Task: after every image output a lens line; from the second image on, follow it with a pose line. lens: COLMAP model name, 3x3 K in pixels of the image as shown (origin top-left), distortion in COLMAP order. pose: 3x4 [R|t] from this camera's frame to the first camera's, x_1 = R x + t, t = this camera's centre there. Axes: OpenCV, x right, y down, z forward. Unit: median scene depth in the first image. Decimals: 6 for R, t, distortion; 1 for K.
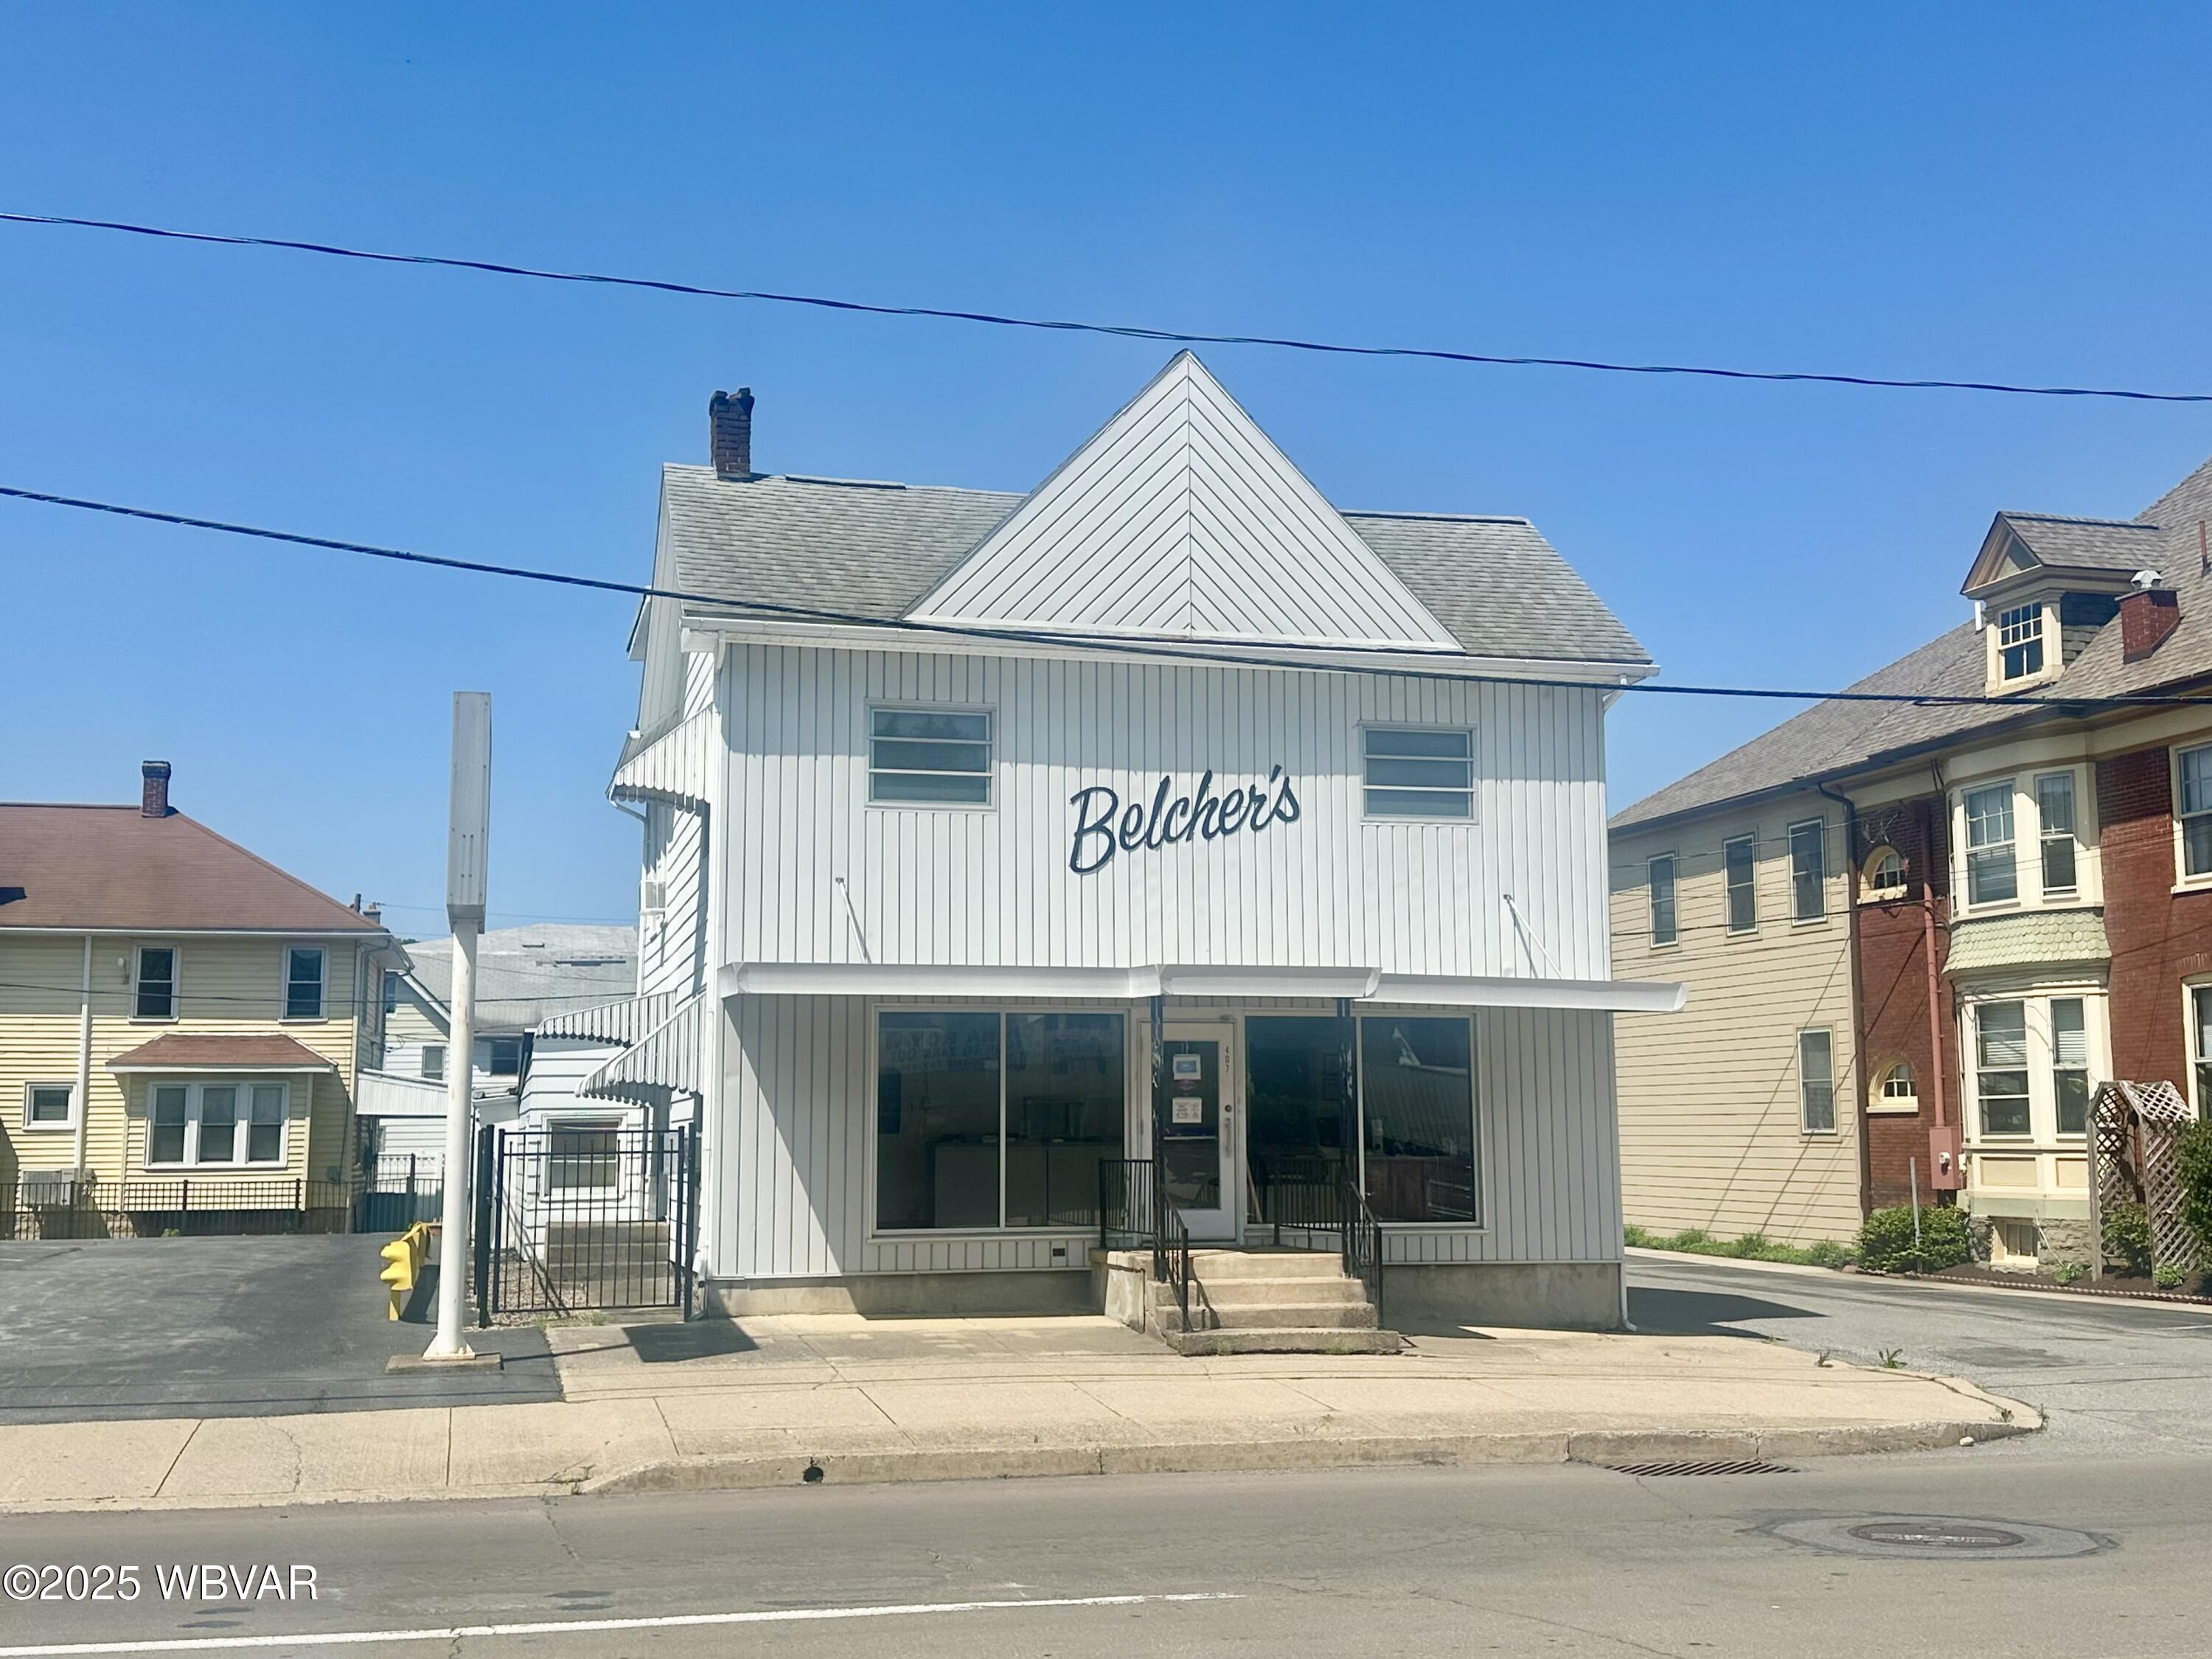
lens RADIAL K [[2337.9, 0, 1102.2], [0, 2337.9, 824.8], [0, 0, 1]] dist [0.097557, 0.000000]
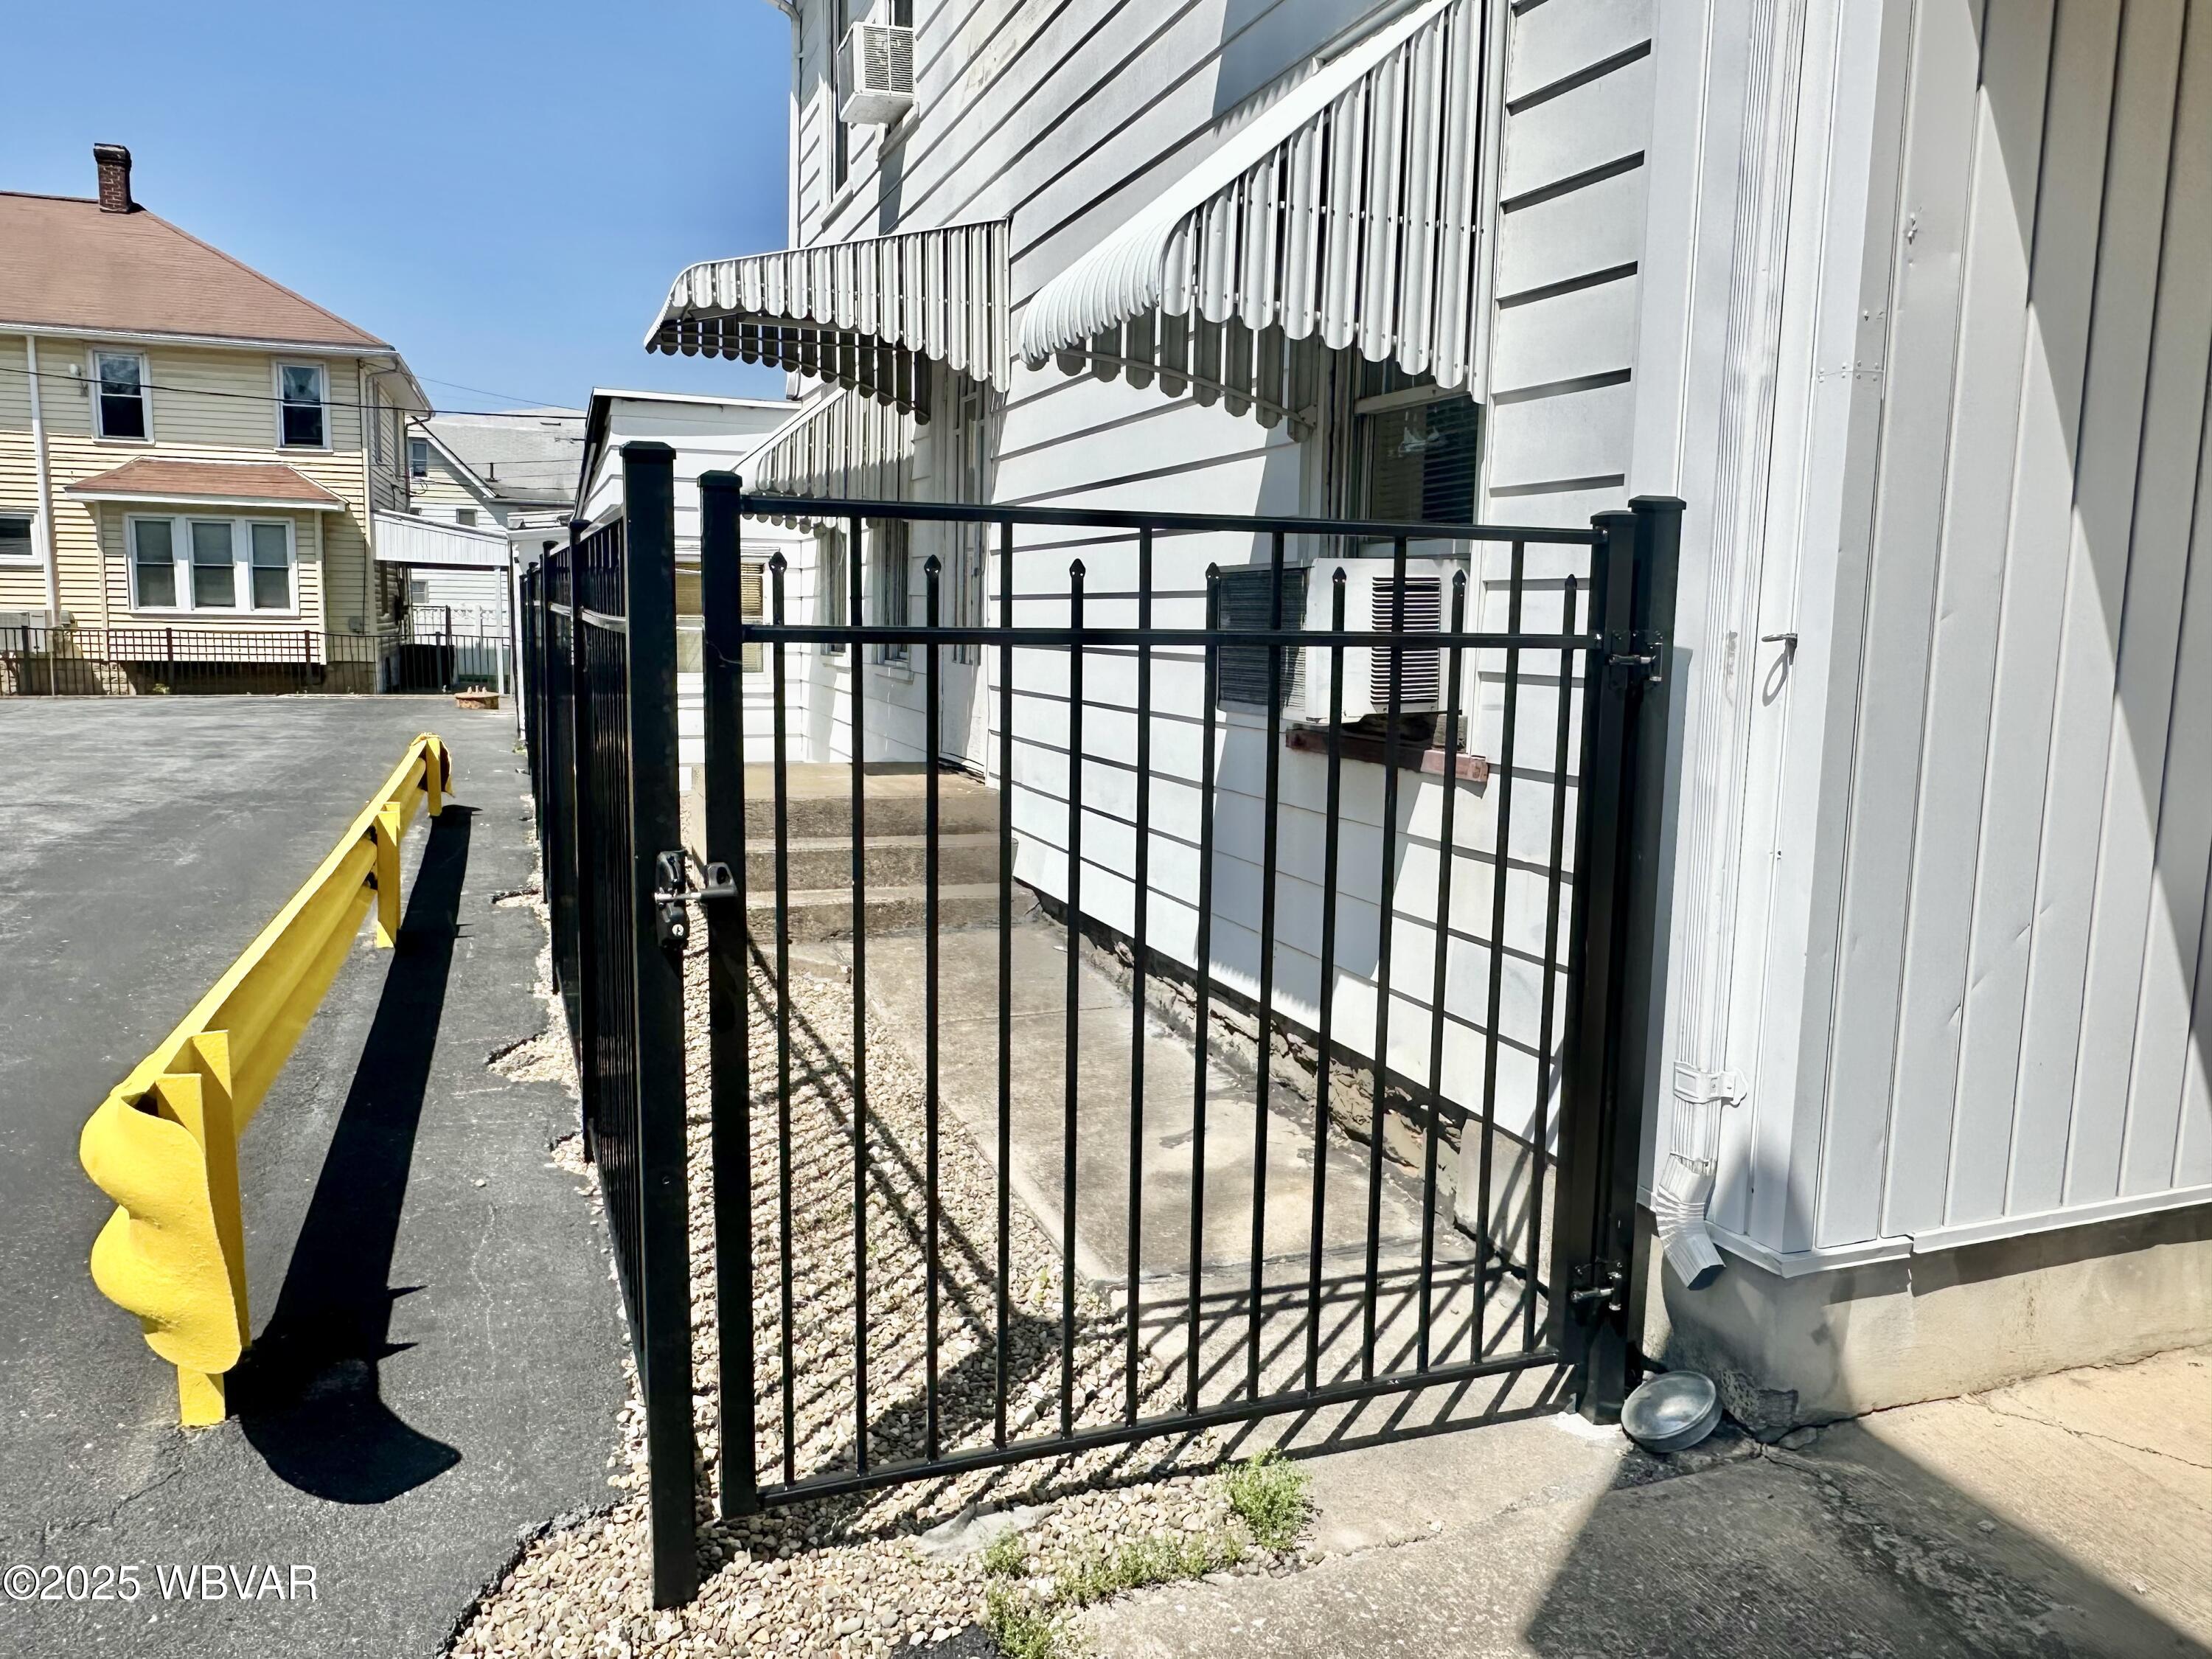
lens RADIAL K [[1541.7, 0, 1113.9], [0, 1541.7, 833.2], [0, 0, 1]] dist [-0.006719, -0.009437]
pose [[0.993401, 0.006084, 0.114532, -0.106656], [-0.037309, 0.961425, 0.272527, 0.054554], [-0.108456, -0.275001, 0.955307, 0.395666]]
